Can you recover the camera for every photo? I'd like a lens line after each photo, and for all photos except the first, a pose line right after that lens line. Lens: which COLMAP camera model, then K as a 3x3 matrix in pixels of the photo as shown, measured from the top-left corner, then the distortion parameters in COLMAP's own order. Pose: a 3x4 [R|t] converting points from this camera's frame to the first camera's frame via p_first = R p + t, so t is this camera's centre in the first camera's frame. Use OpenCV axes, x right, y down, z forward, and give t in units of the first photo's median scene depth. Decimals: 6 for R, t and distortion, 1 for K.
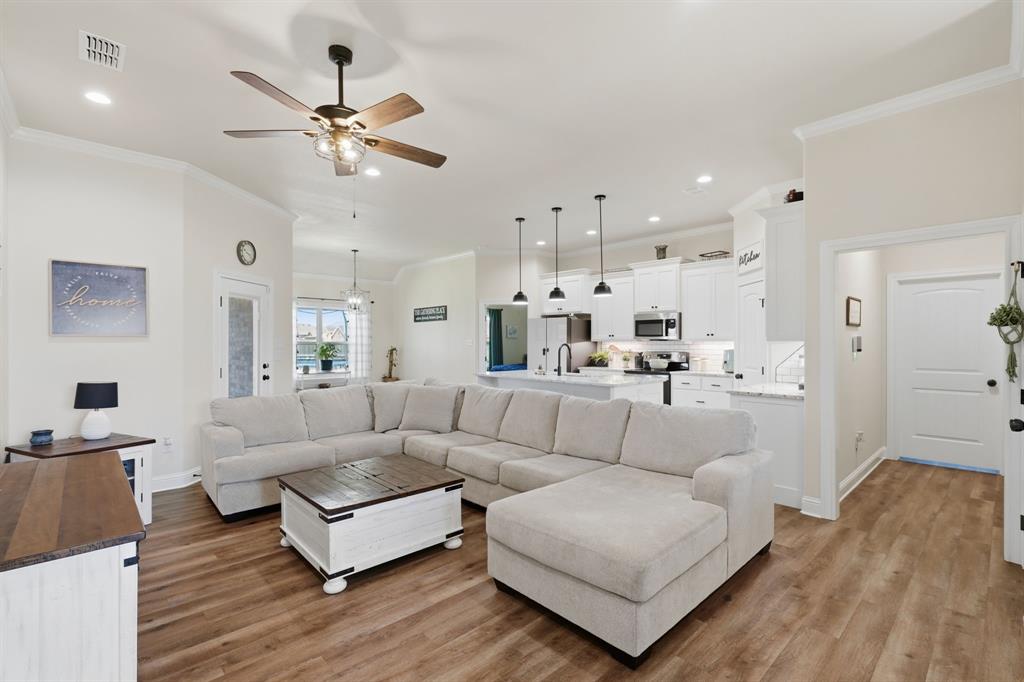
lens RADIAL K [[468.0, 0, 515.9], [0, 468.0, 342.9], [0, 0, 1]] dist [-0.001501, 0.000044]
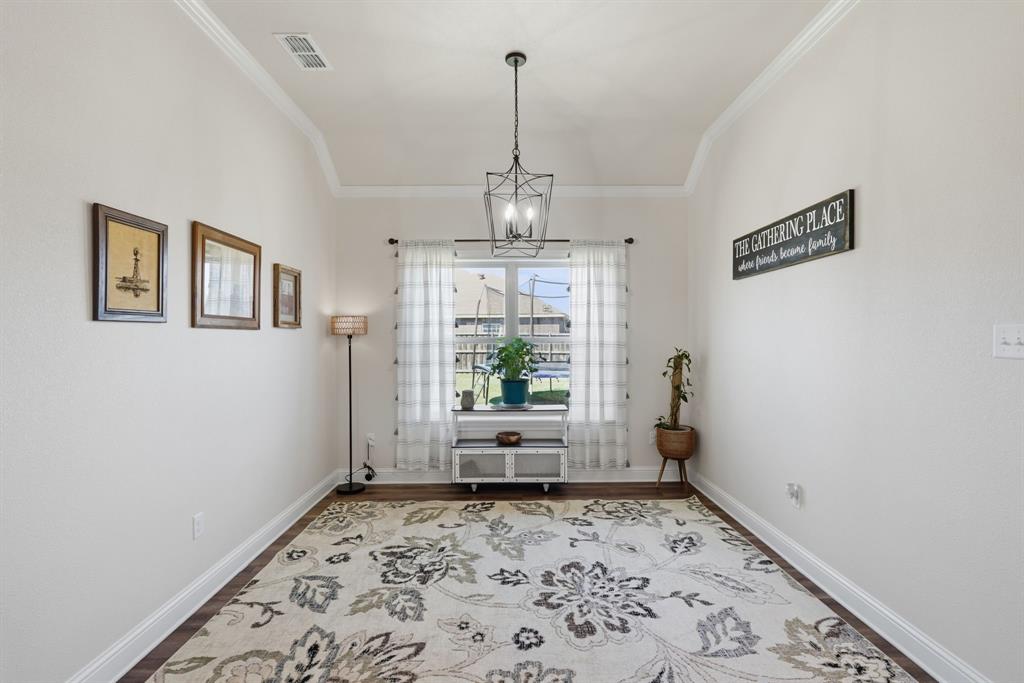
lens RADIAL K [[468.8, 0, 514.5], [0, 468.8, 340.2], [0, 0, 1]] dist [-0.002142, 0.001730]
pose [[0.735263, 0.002241, -0.677778, -0.141680], [0.001556, 0.999986, 0.004994, -0.002798], [0.677780, -0.004727, 0.735250, 0.879601]]
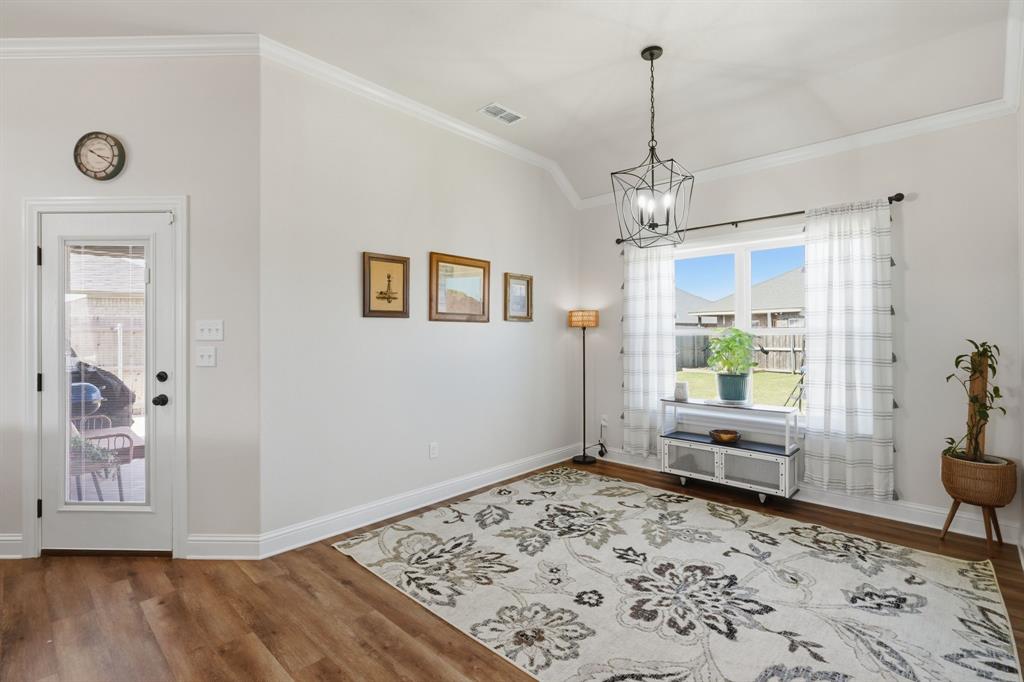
lens RADIAL K [[473.7, 0, 518.3], [0, 473.7, 332.3], [0, 0, 1]] dist [-0.002881, 0.001191]
pose [[0.064967, -0.006023, -0.997869, -0.016489], [0.000125, 0.999982, -0.006028, 0.004810], [0.997887, 0.000267, 0.064967, 1.025147]]
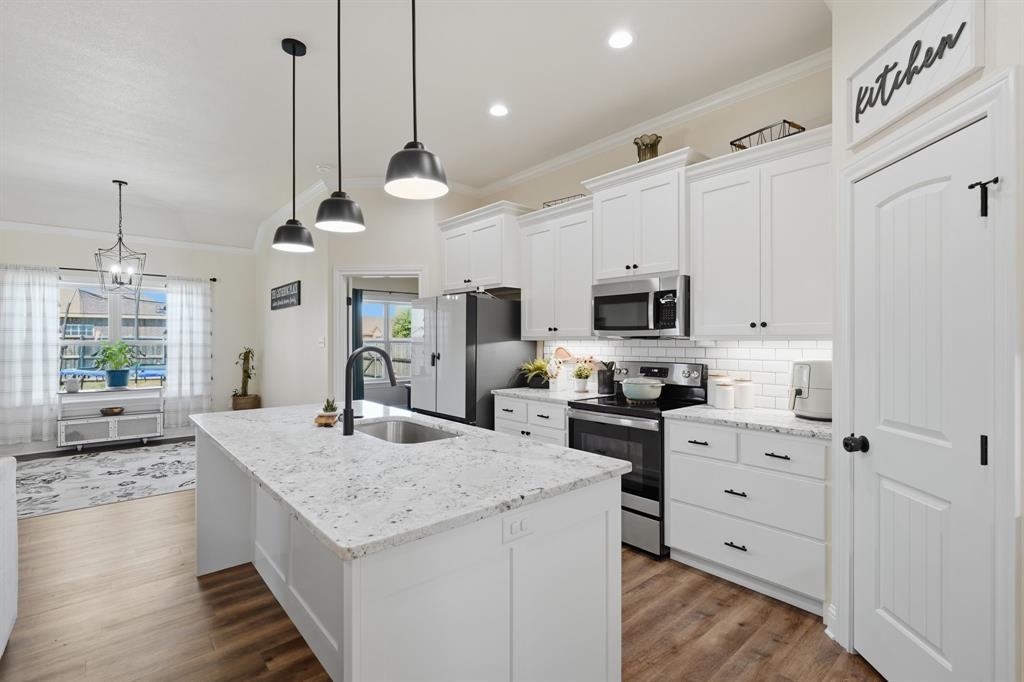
lens RADIAL K [[468.8, 0, 514.5], [0, 468.8, 339.7], [0, 0, 1]] dist [-0.002142, 0.001730]
pose [[0.999356, 0.000122, -0.035894, 0.189168], [-0.000235, 0.999995, -0.003145, -0.002612], [0.035893, 0.003151, 0.999351, 0.511363]]
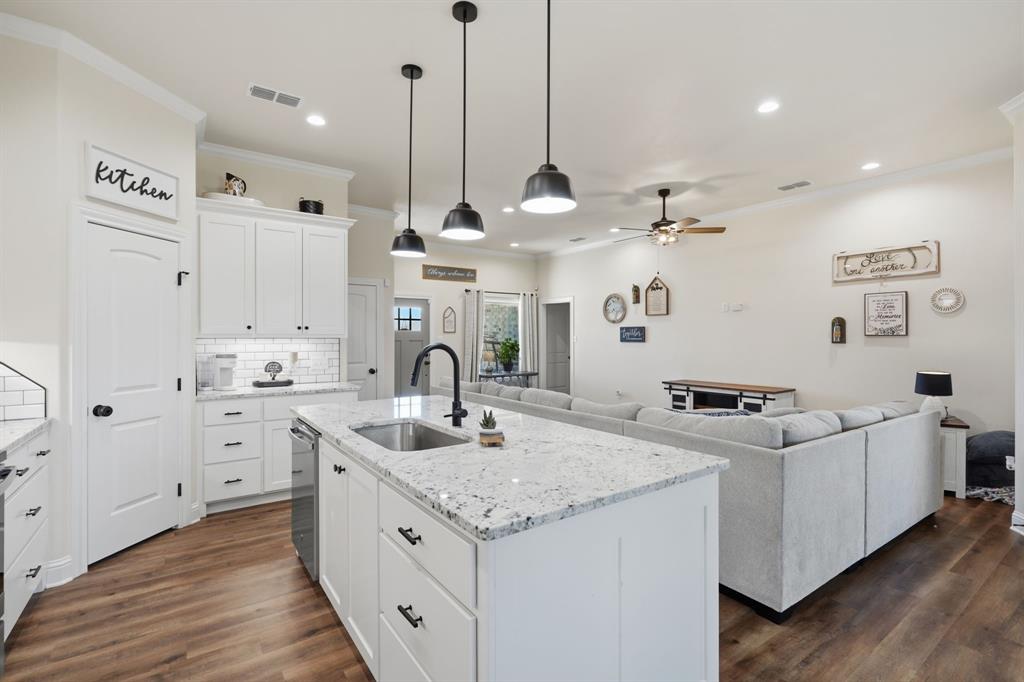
lens RADIAL K [[473.7, 0, 518.3], [0, 473.7, 332.3], [0, 0, 1]] dist [-0.002881, 0.001191]
pose [[-0.991620, 0.002226, 0.129171, -0.008066], [0.001213, 0.999968, -0.007919, -0.004133], [-0.129184, -0.007695, -0.991591, 1.118683]]
